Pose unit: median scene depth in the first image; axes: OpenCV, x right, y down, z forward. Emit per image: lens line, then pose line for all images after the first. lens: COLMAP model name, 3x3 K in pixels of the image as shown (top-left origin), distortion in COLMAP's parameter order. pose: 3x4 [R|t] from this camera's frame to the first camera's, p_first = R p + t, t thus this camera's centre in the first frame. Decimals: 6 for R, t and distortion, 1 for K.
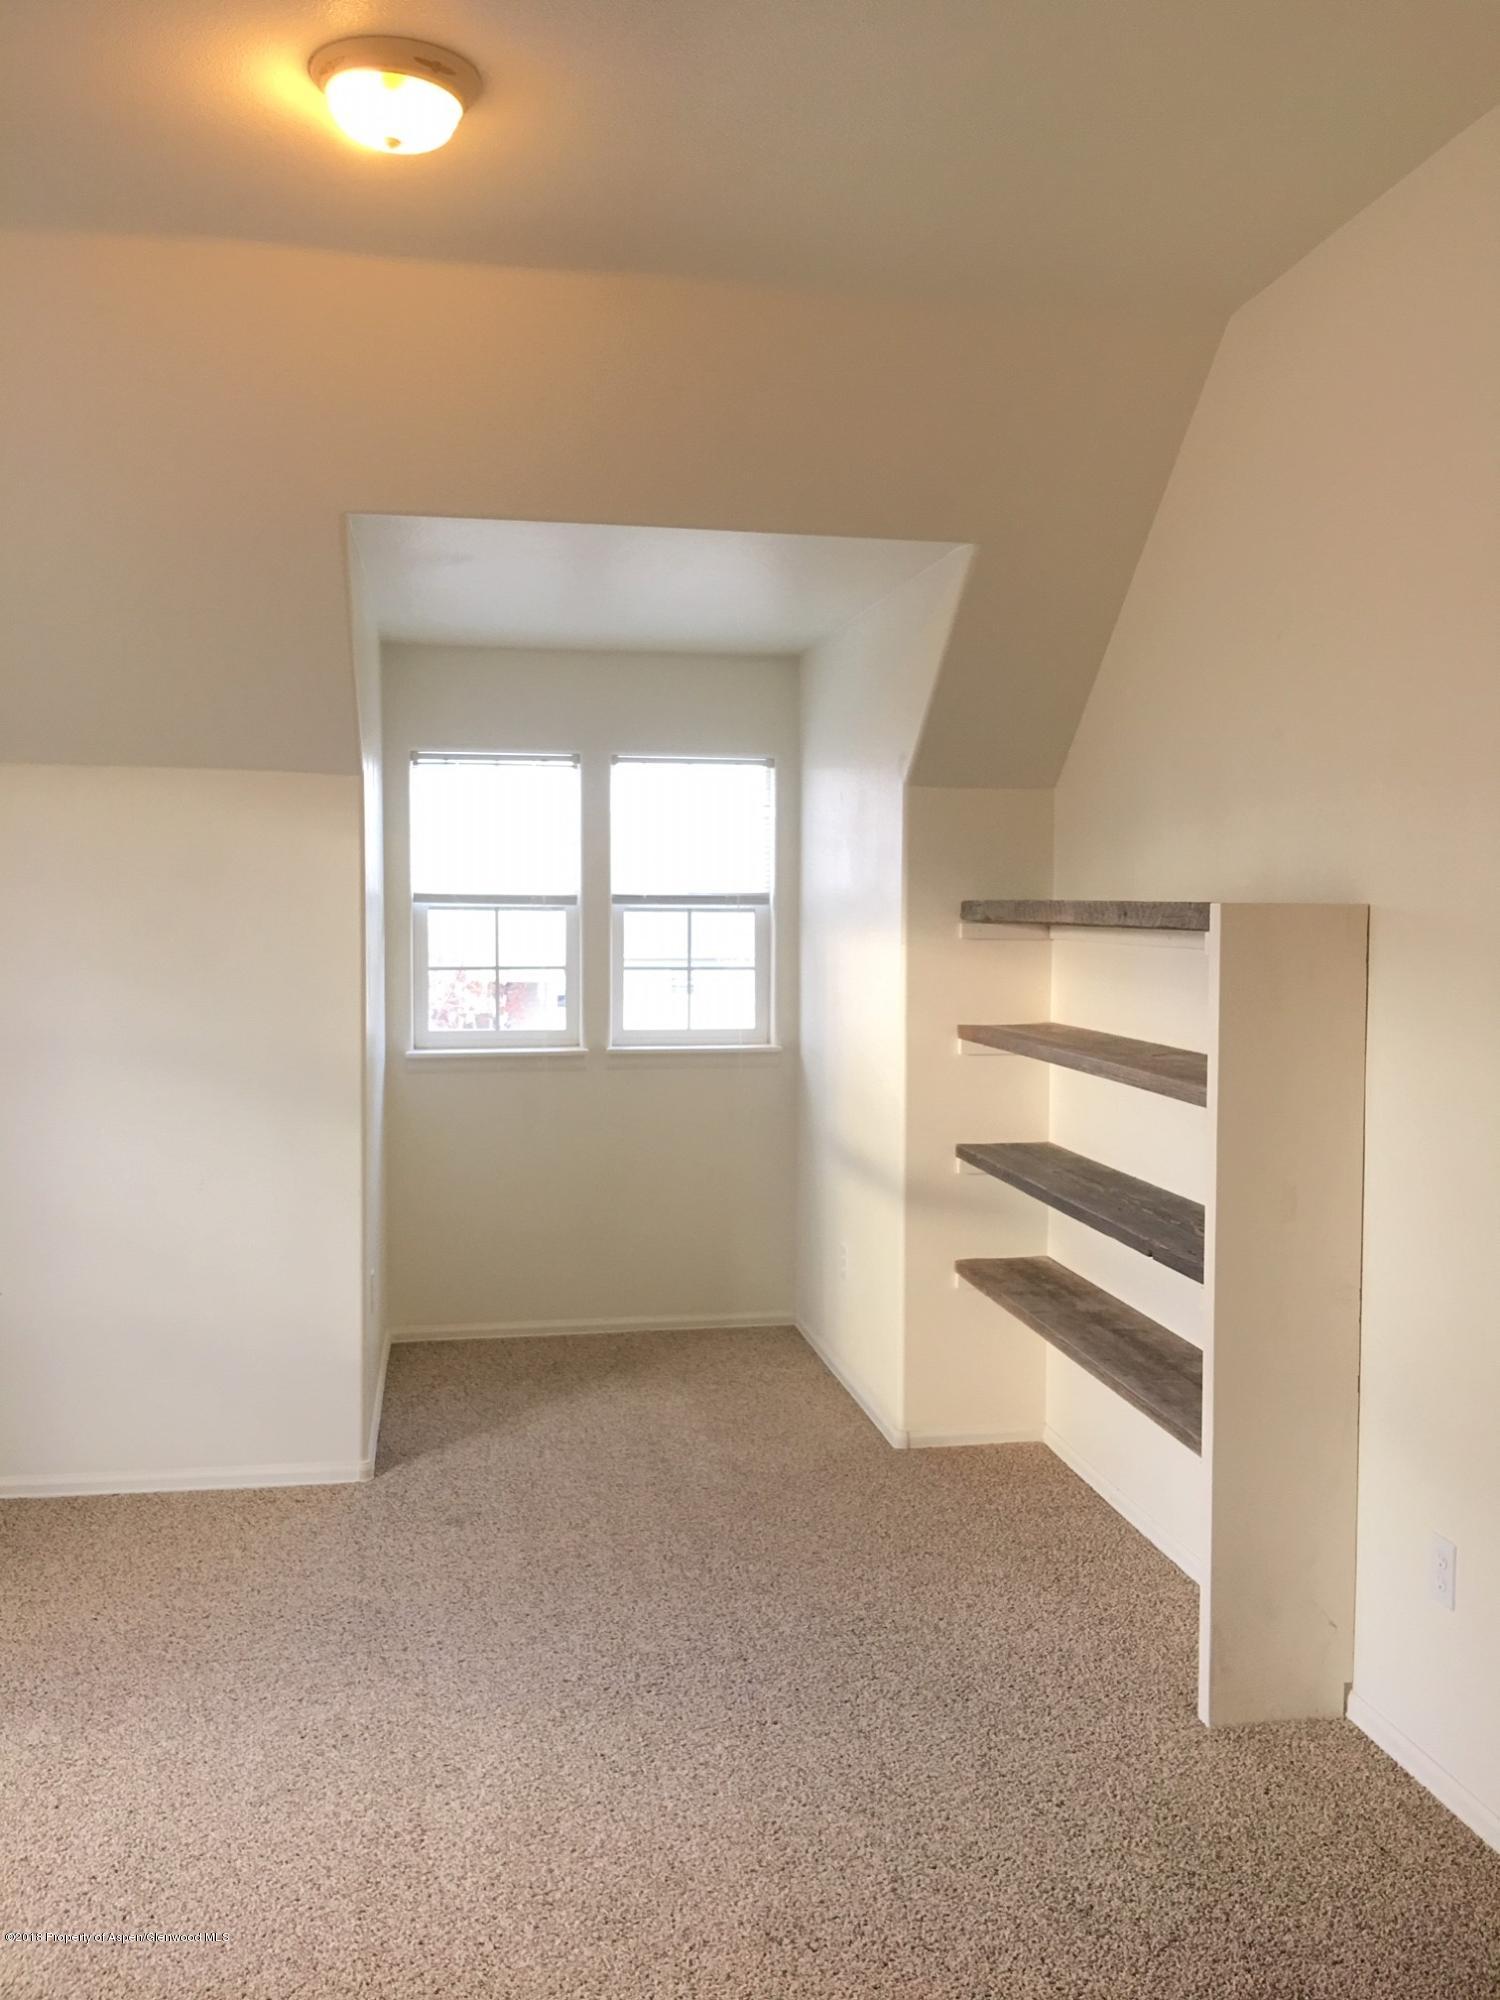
lens RADIAL K [[1688.6, 0, 764.5], [0, 1688.6, 987.1], [0, 0, 1]] dist [0.078059, -0.131625]
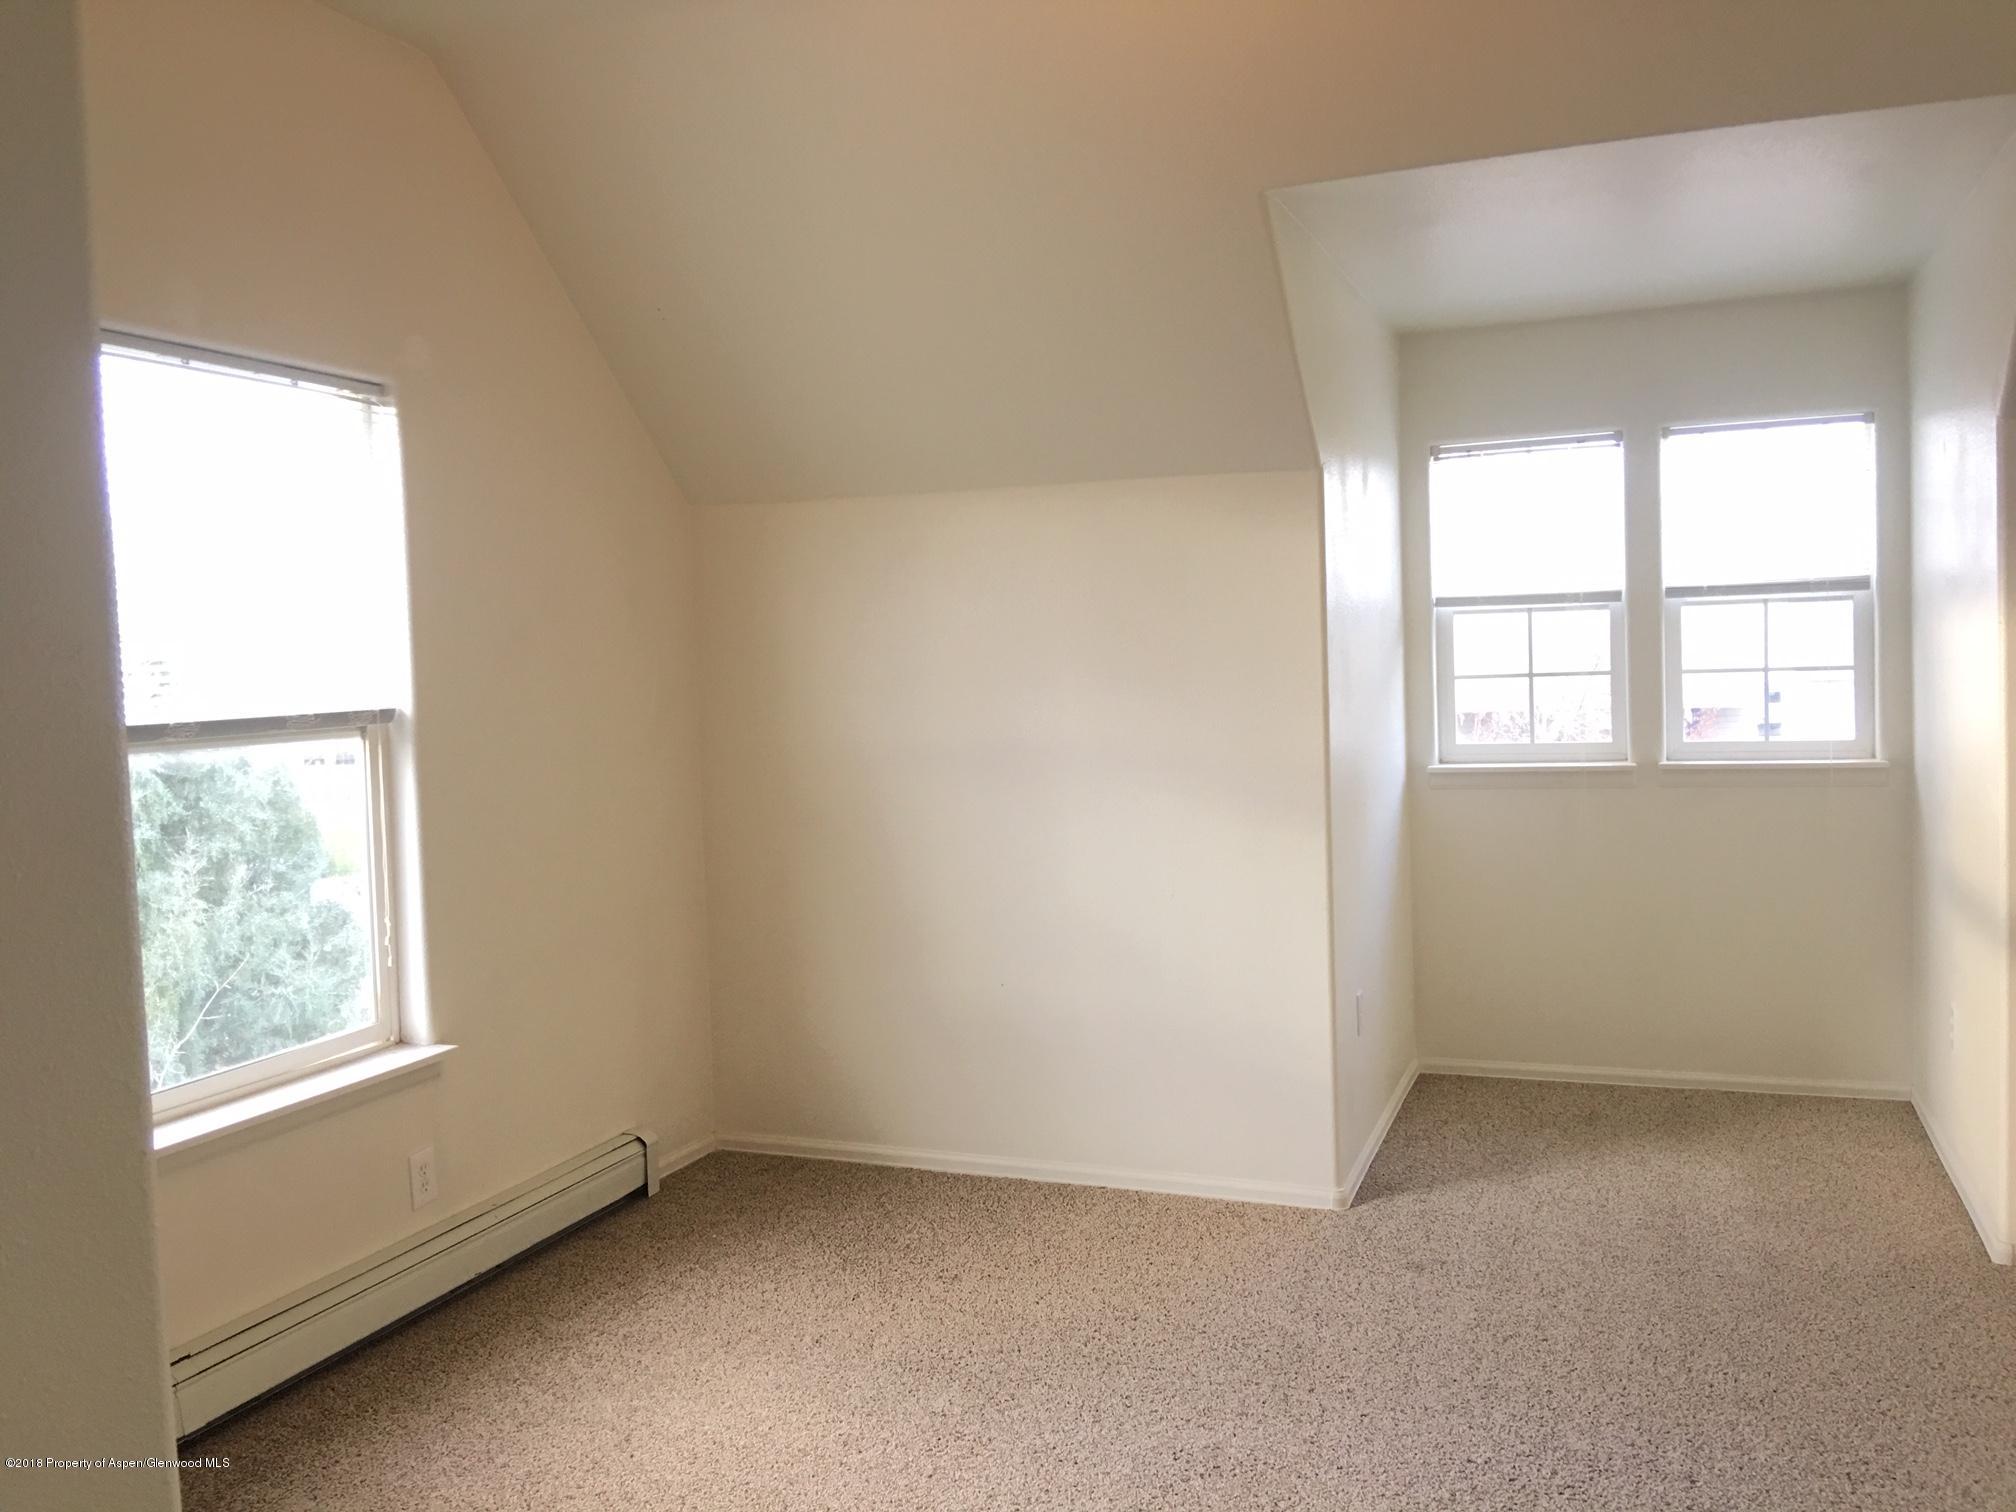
lens RADIAL K [[1702.1, 0, 1028.8], [0, 1702.1, 724.7], [0, 0, 1]] dist [0.078059, -0.131625]
pose [[0.854801, -0.012276, -0.518811, 0.106507], [0.013117, 0.999912, -0.002048, 0.016734], [0.518790, -0.005055, 0.854887, 0.083136]]
